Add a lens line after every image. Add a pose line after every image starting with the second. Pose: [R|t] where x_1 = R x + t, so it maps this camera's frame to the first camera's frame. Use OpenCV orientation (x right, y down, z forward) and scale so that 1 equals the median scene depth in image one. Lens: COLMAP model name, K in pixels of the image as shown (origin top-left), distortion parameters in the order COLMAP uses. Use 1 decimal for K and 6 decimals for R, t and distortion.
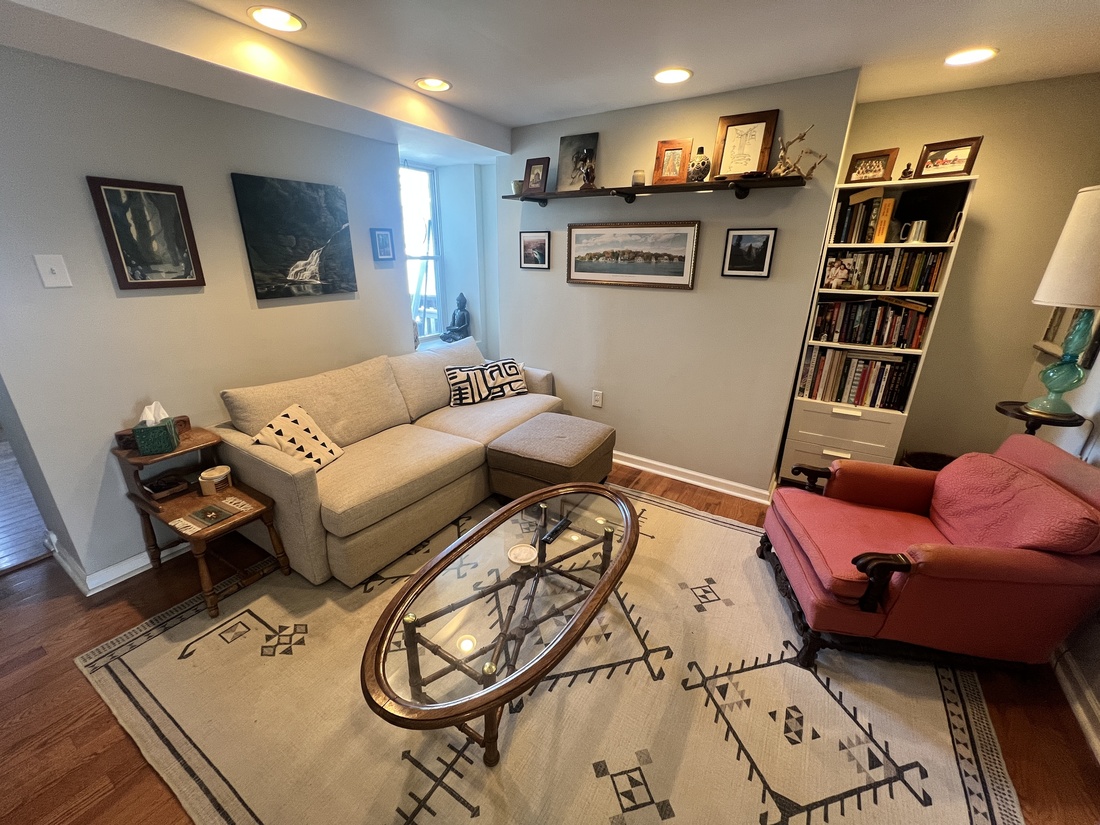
lens RADIAL K [[443.8, 0, 550.6], [0, 443.8, 412.3], [0, 0, 1]] dist [0.000198, 0.000033]
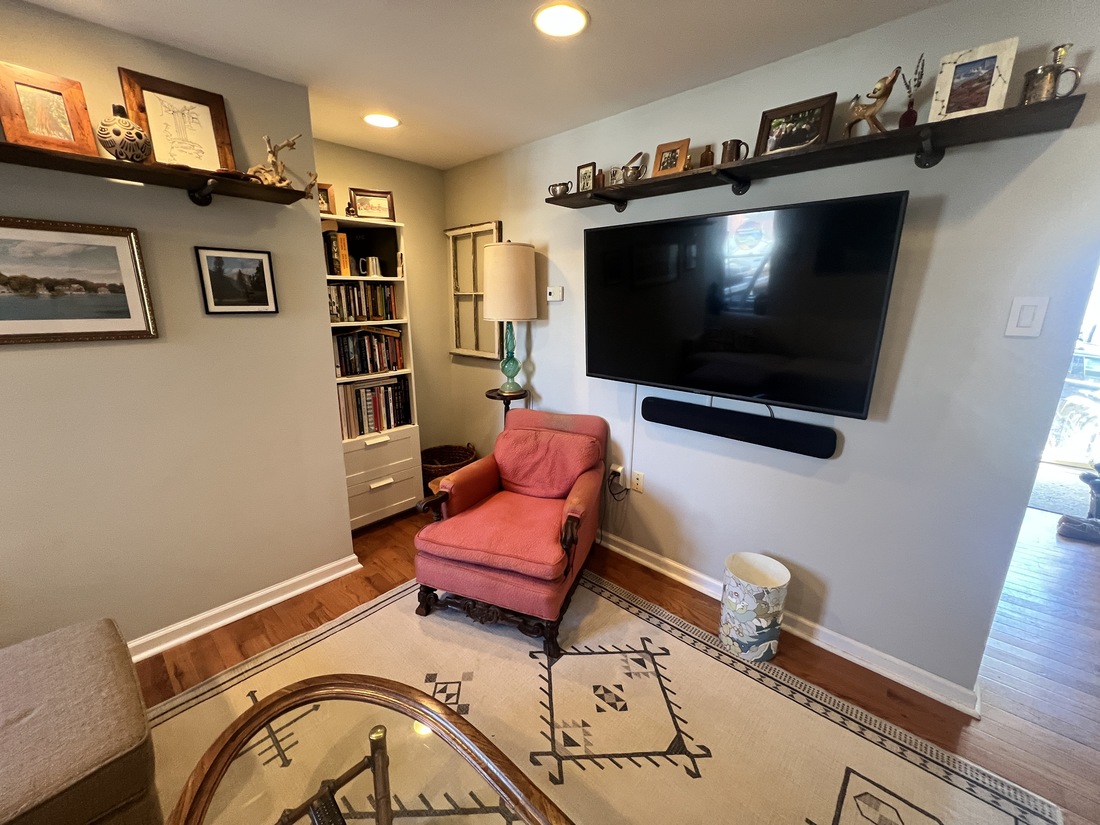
lens RADIAL K [[443.8, 0, 548.4], [0, 443.8, 412.0], [0, 0, 1]] dist [0.000198, 0.000033]
pose [[0.189610, -0.250435, 0.949384, -0.210257], [0.329866, 0.926971, 0.178643, -0.121326], [-0.924790, 0.279297, 0.258373, 0.396158]]
